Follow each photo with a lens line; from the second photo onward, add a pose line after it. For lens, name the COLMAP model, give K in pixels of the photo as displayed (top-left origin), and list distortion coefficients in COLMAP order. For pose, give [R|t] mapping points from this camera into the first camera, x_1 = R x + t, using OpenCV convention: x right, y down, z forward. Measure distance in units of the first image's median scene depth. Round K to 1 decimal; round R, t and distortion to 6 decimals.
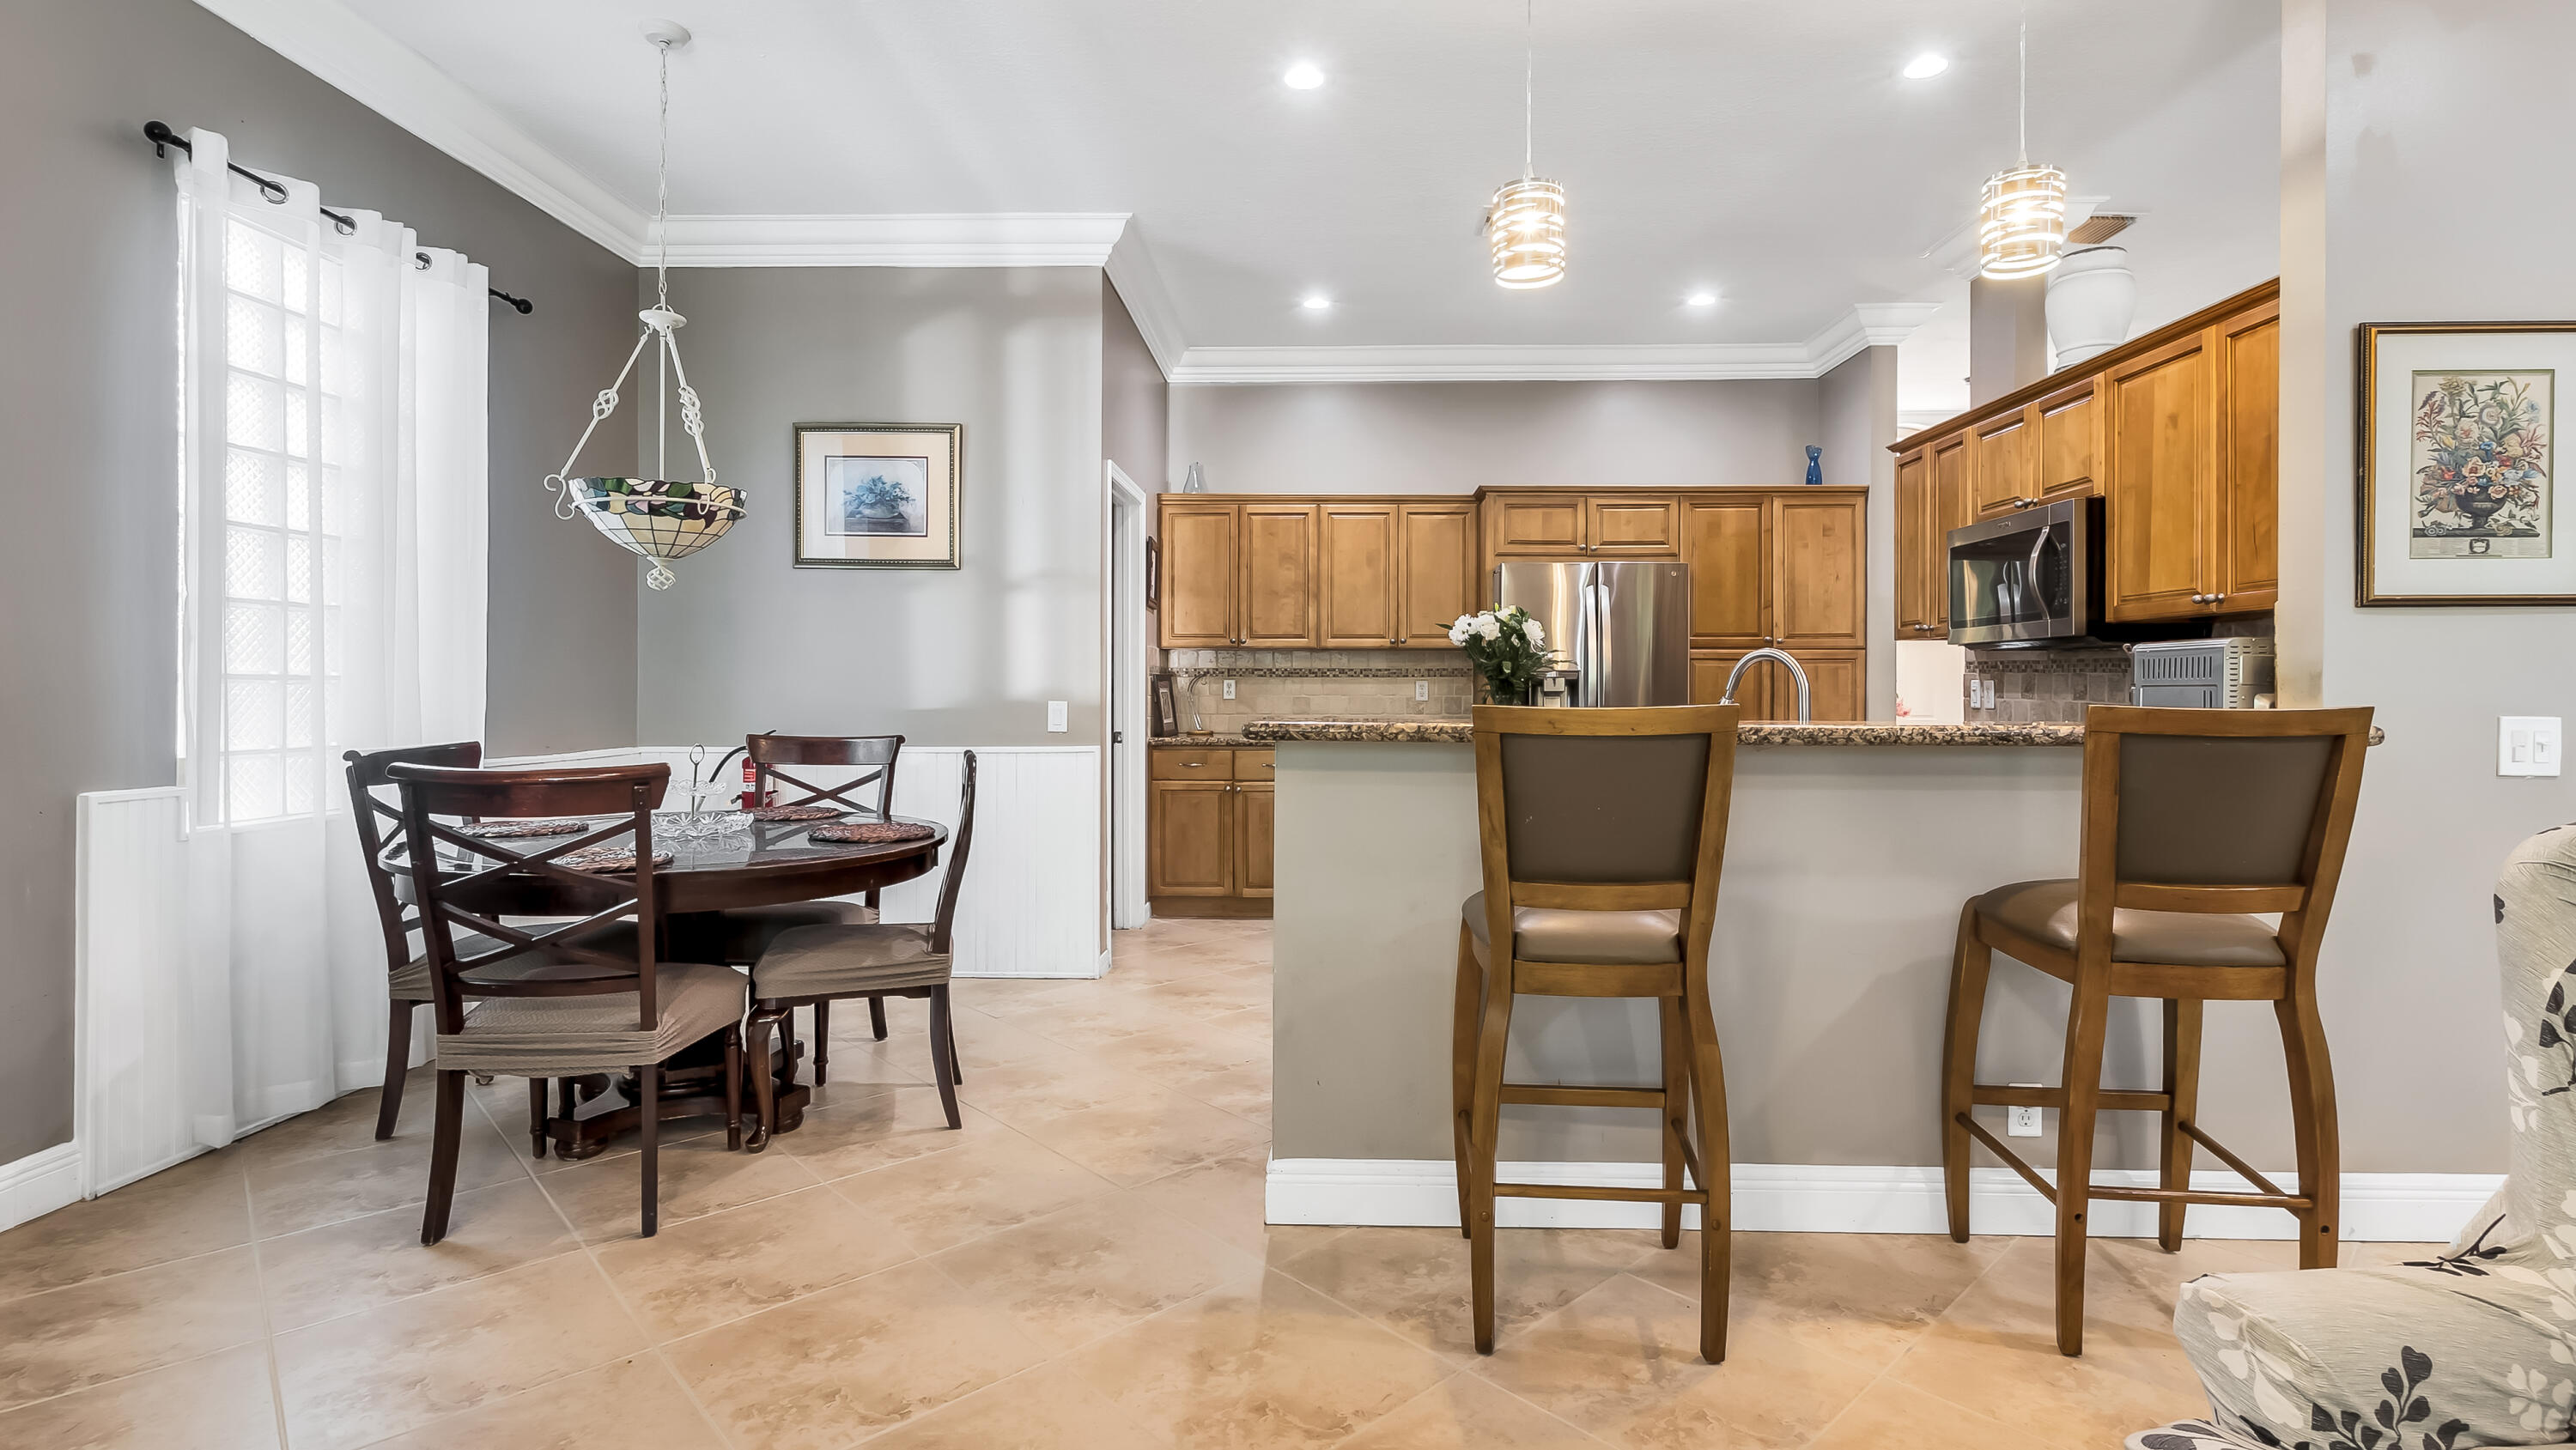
lens RADIAL K [[1227.9, 0, 1297.5], [0, 1227.9, 712.4], [0, 0, 1]] dist [-0.004164, 0.000302]
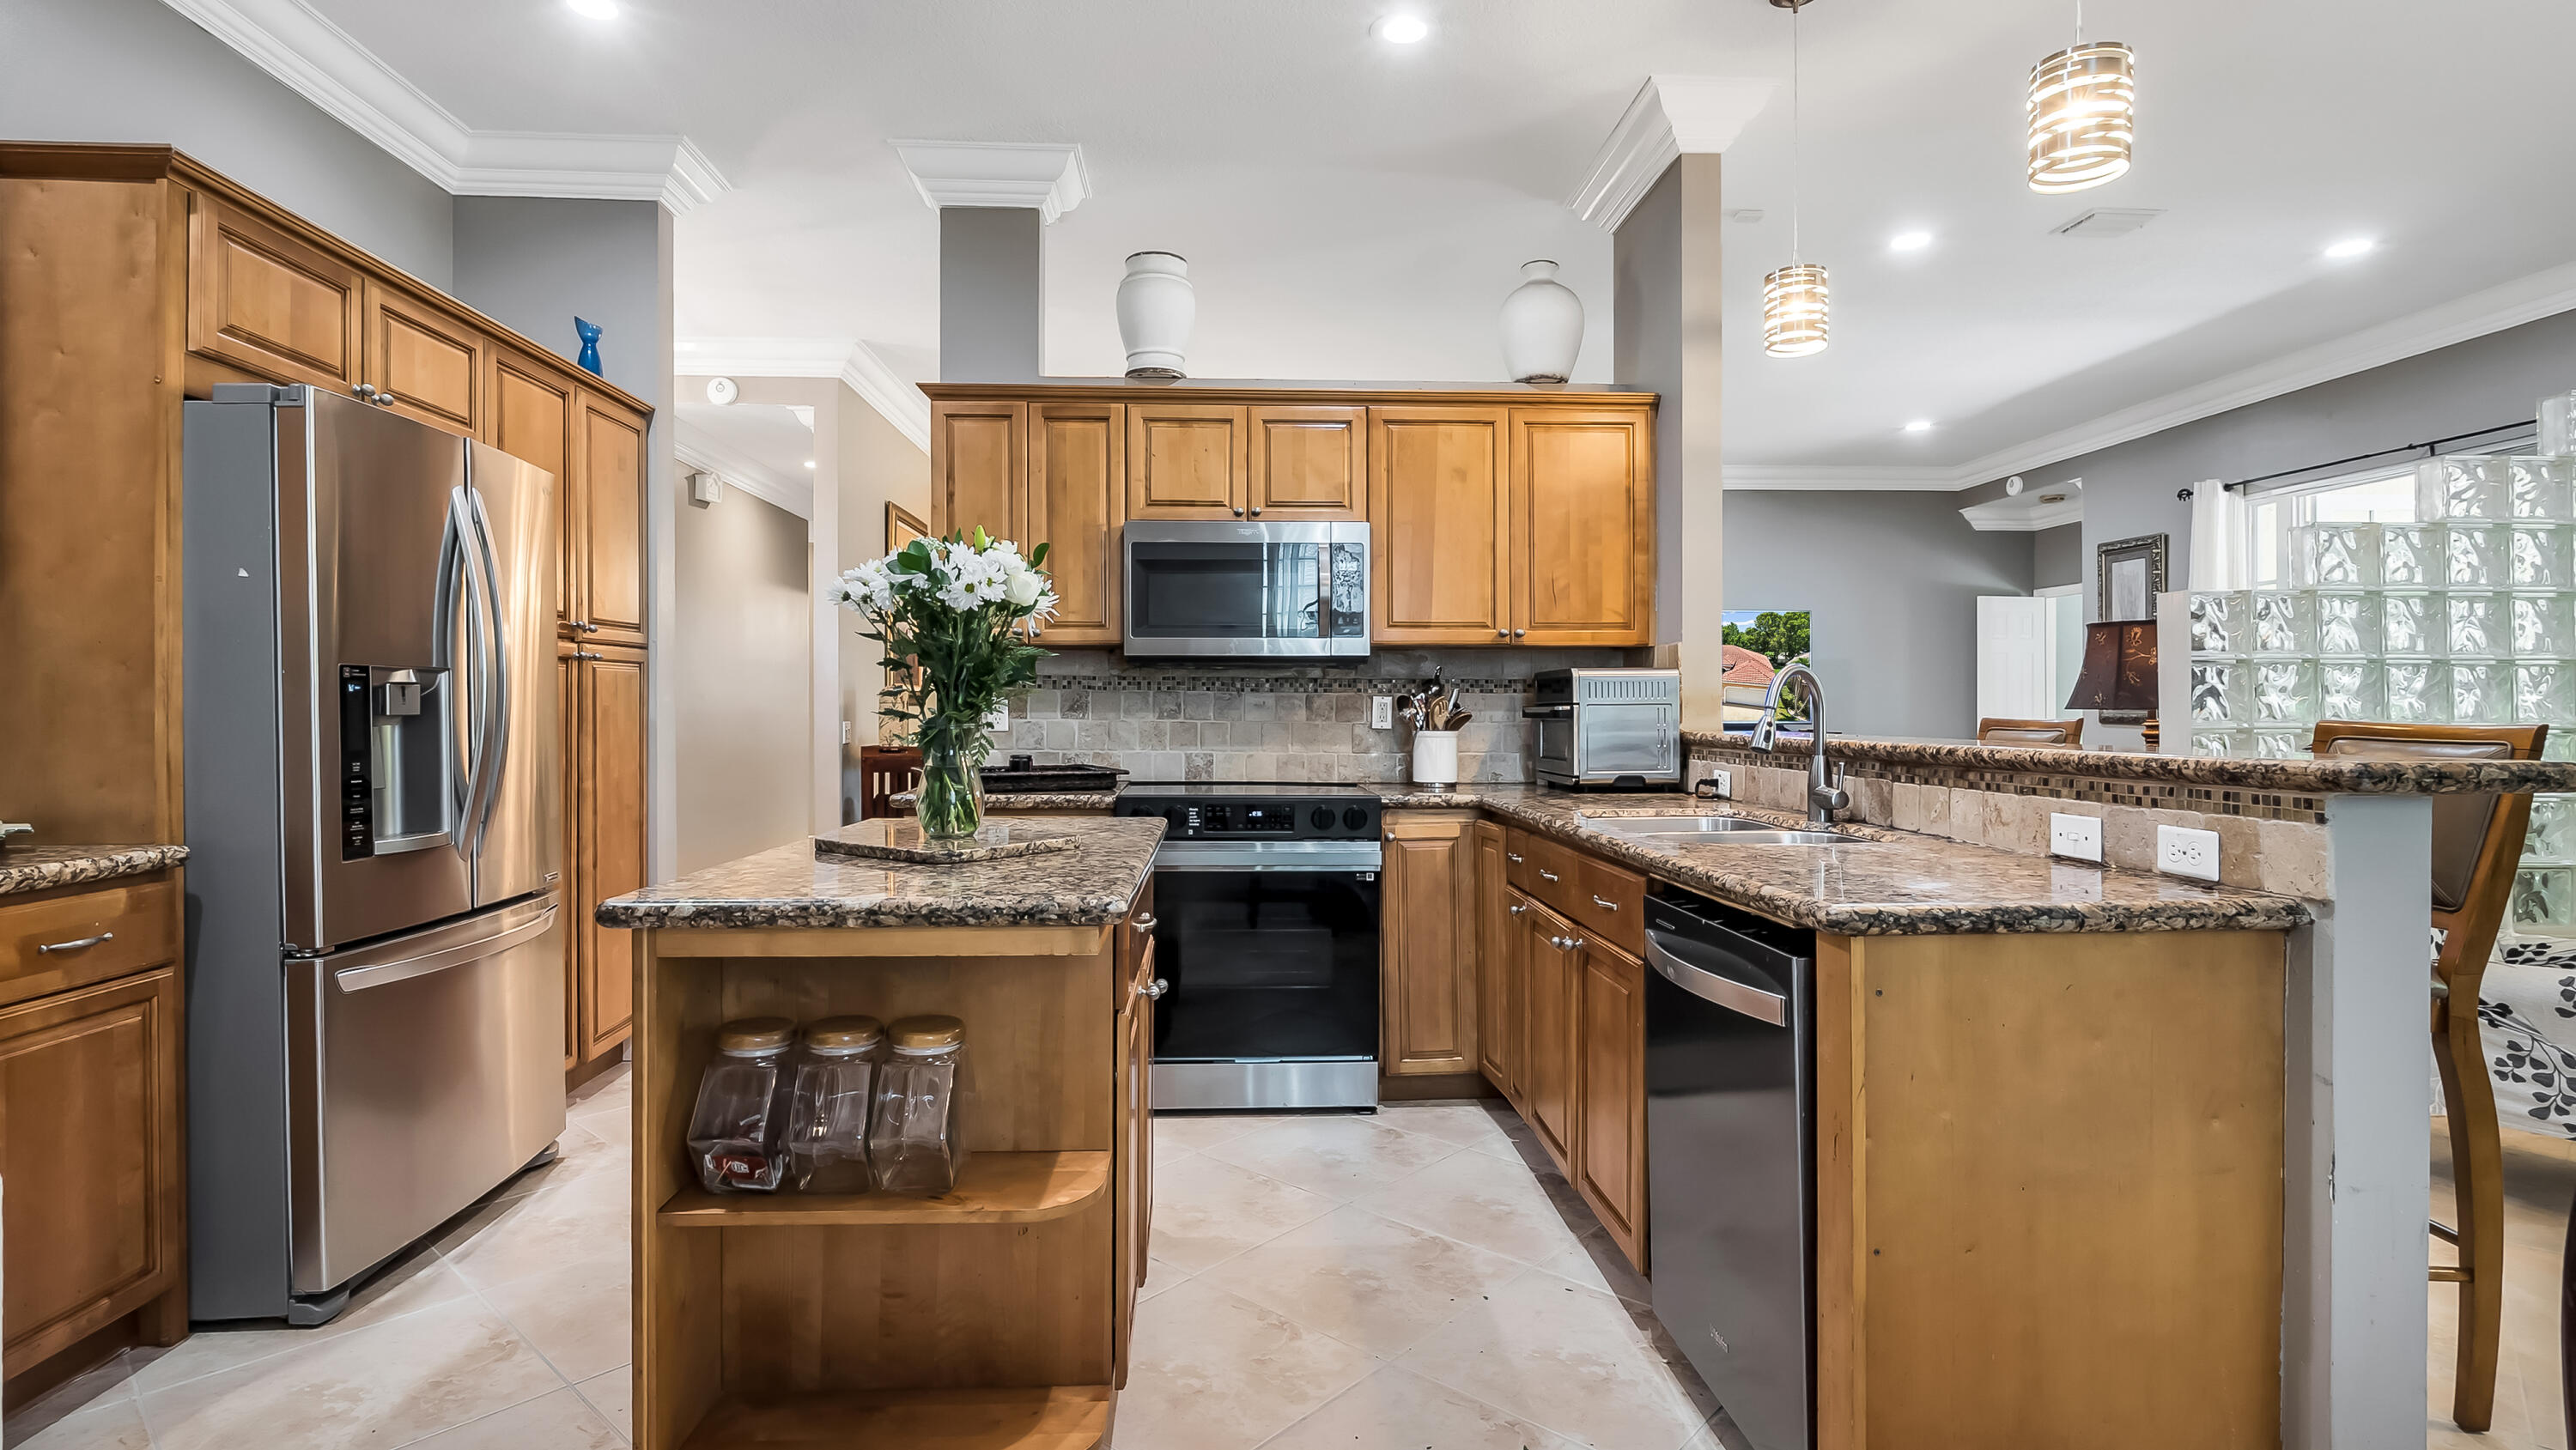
lens RADIAL K [[1244.6, 0, 1291.6], [0, 1244.6, 713.2], [0, 0, 1]] dist [-0.005253, -0.000100]
pose [[-0.094836, -0.006720, 0.995470, -0.283489], [0.020244, 0.999757, 0.008678, -0.016773], [-0.995287, 0.020975, -0.094677, 0.813588]]
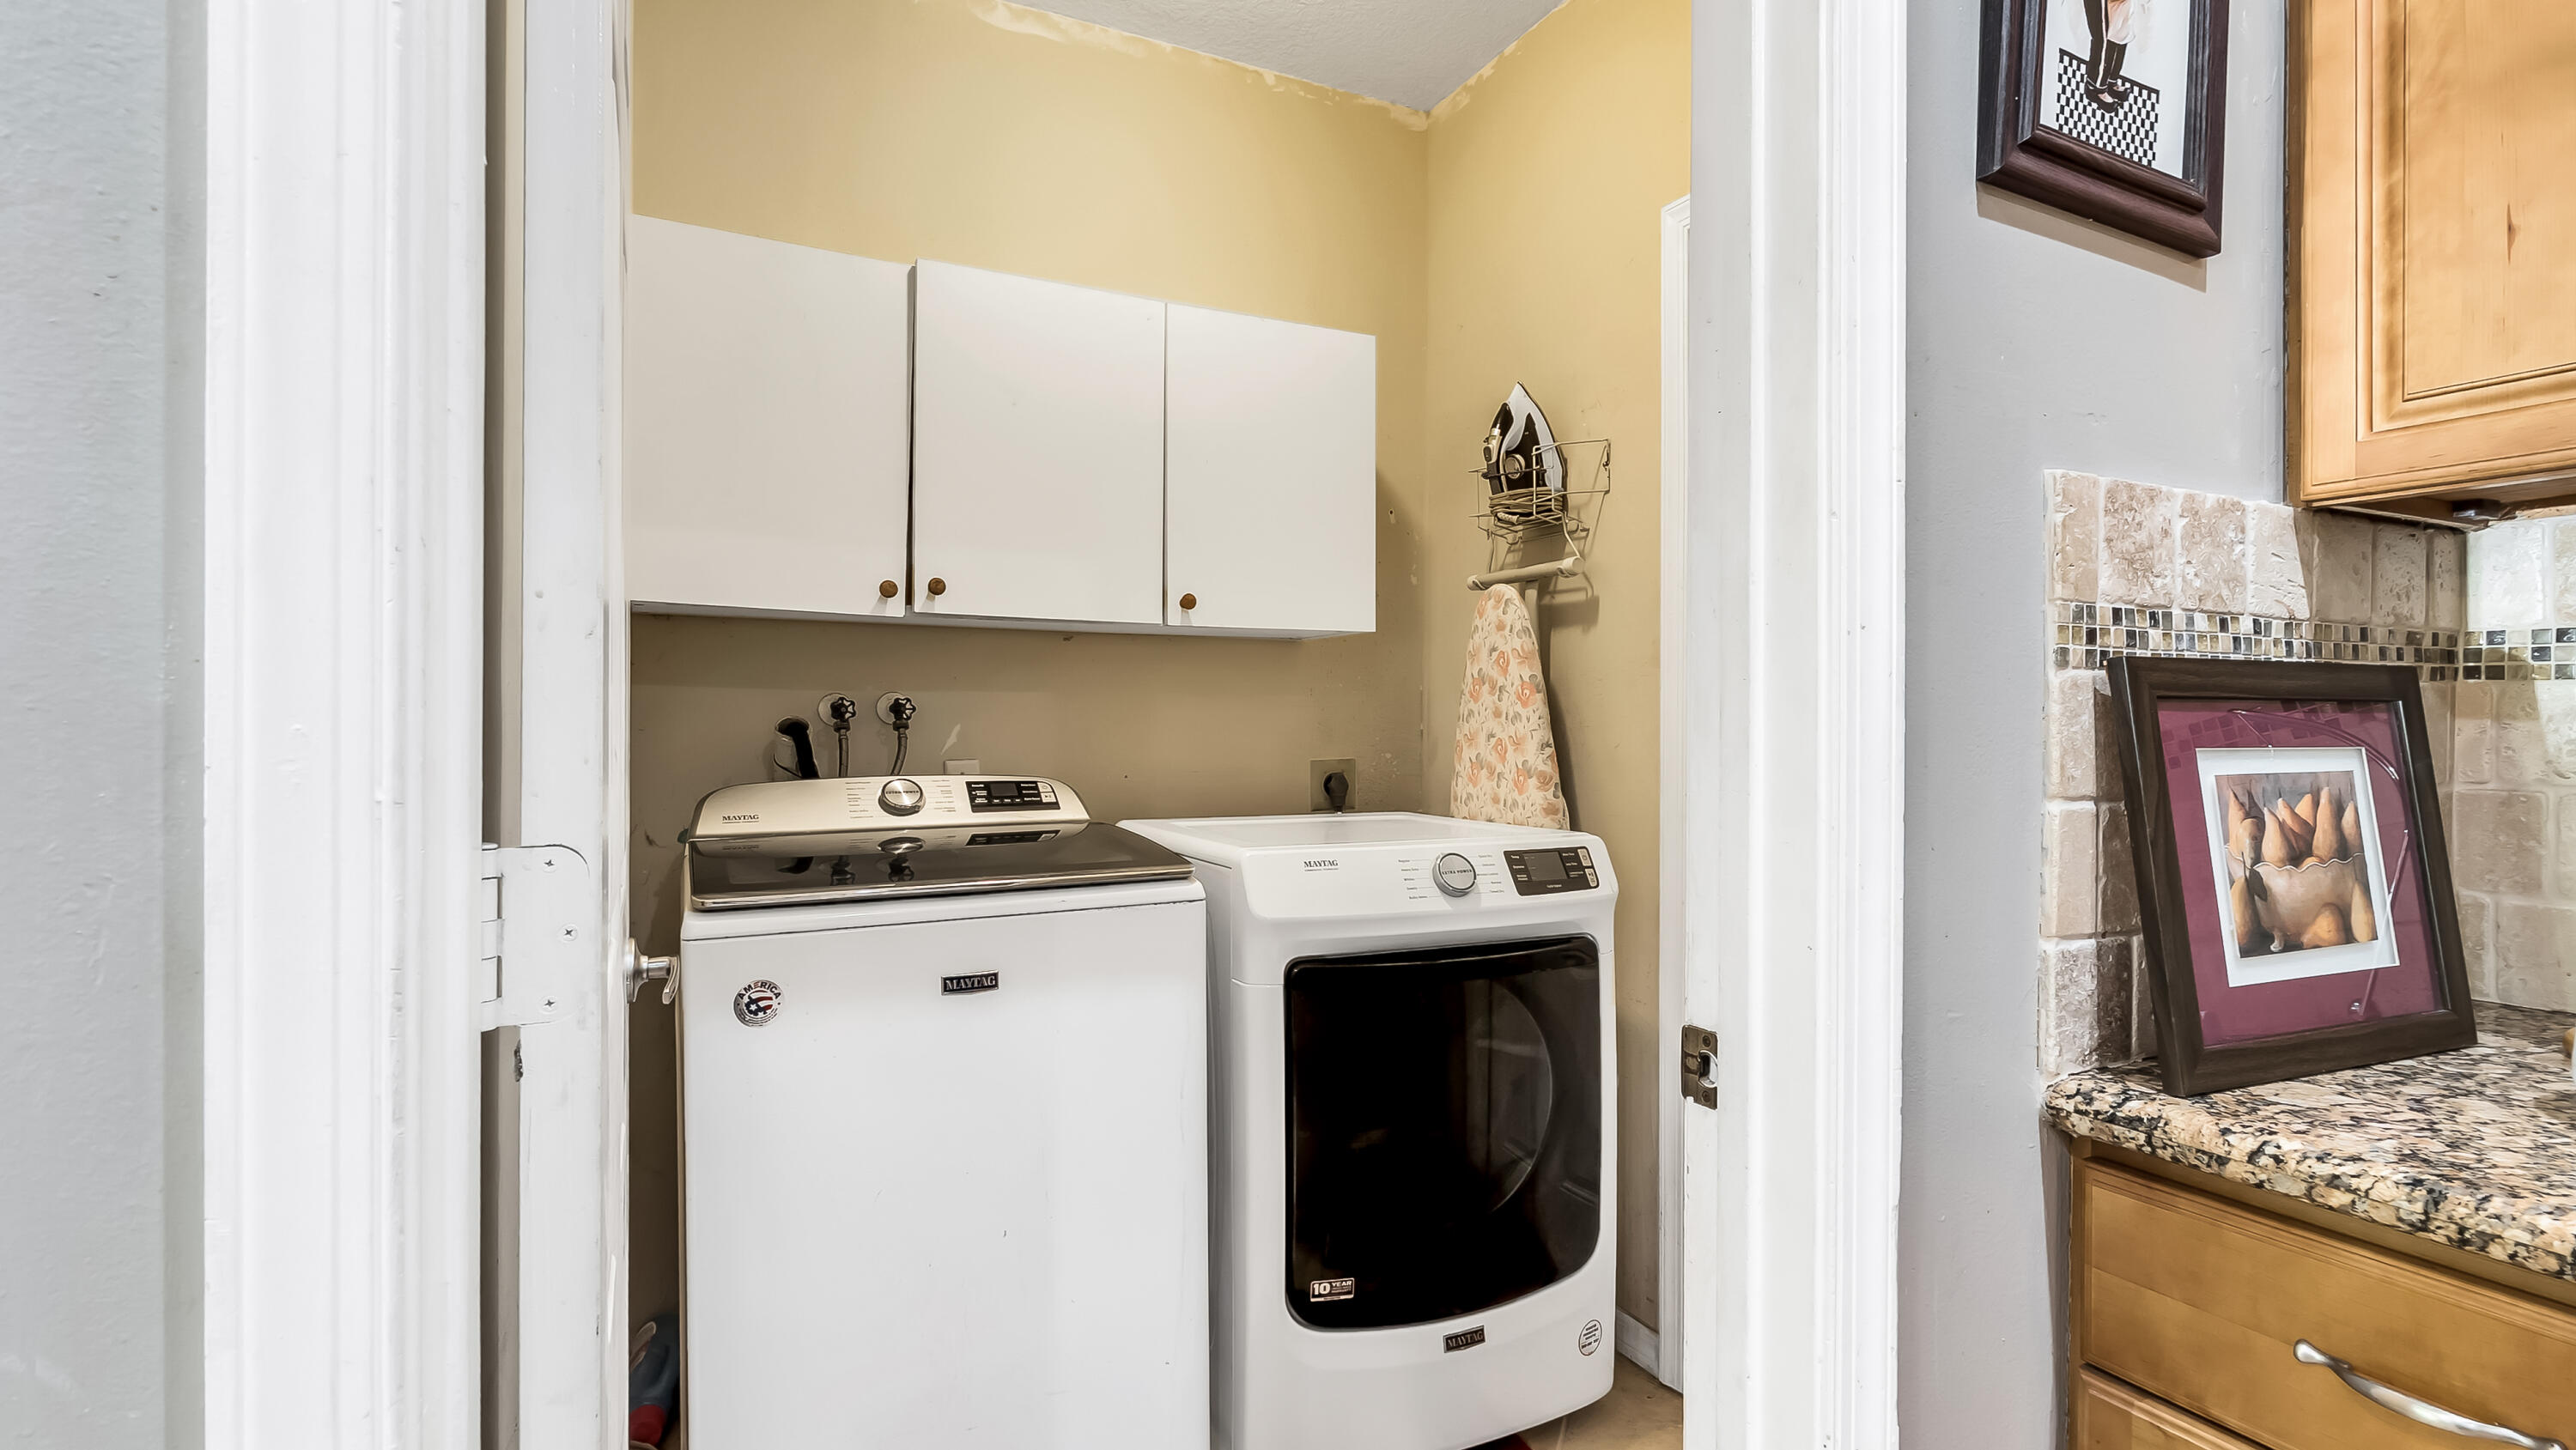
lens RADIAL K [[1216.0, 0, 1283.7], [0, 1216.0, 718.5], [0, 0, 1]] dist [-0.002279, -0.000540]
pose [[0.490639, -0.000129, -0.871363, -0.043641], [-0.021570, 0.999692, -0.012294, -0.023080], [0.871096, 0.024827, 0.490485, 0.983594]]
